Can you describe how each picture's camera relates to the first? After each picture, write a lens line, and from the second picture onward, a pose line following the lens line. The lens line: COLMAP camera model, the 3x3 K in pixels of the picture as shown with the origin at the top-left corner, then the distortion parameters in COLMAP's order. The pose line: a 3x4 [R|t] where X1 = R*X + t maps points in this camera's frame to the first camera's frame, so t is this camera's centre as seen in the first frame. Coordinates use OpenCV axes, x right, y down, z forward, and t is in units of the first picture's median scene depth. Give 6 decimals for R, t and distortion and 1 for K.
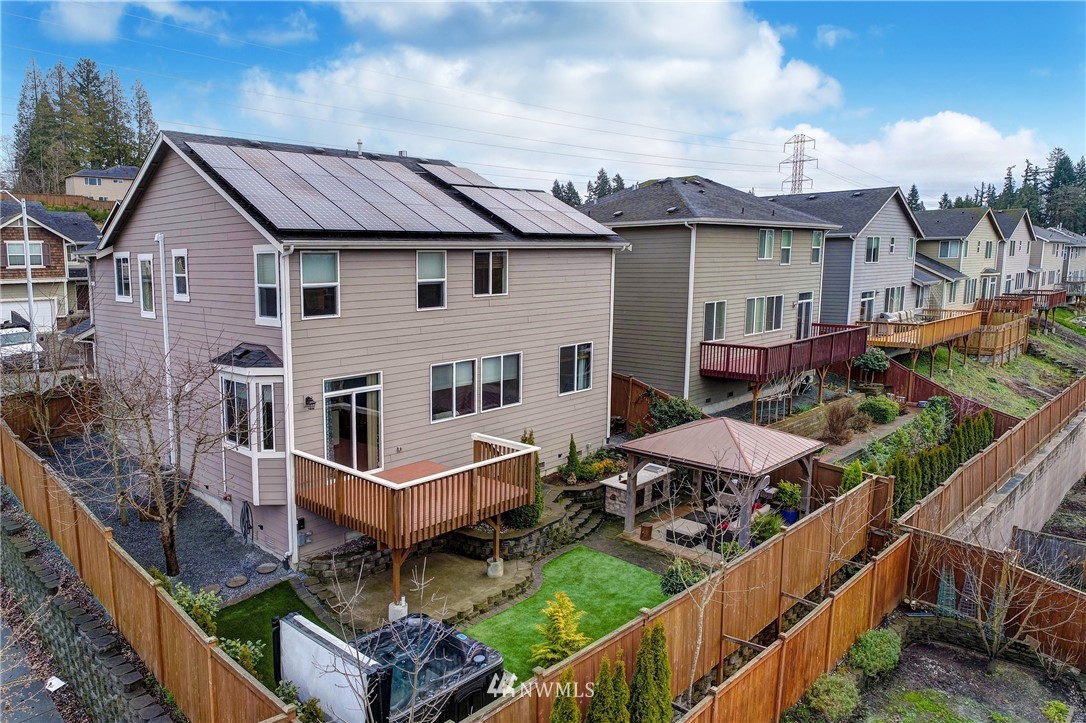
lens RADIAL K [[733.0, 0, 543.0], [0, 733.0, 361.5], [0, 0, 1]] dist [-0.002931, 0.000397]
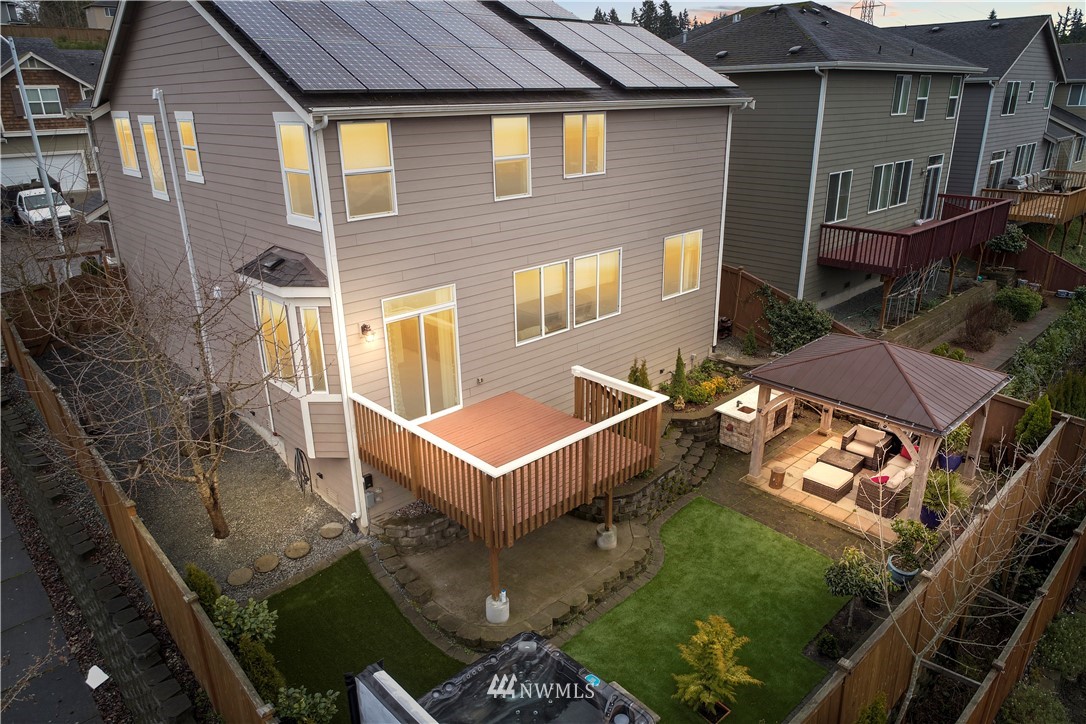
lens RADIAL K [[624.6, 0, 543.0], [0, 624.6, 362.0], [0, 0, 1]] dist [-0.003351, 0.000216]
pose [[0.999727, 0.006238, -0.022520, -0.109974], [0.000131, 0.962191, 0.272376, -0.088530], [0.023367, -0.272305, 0.961927, 0.338865]]
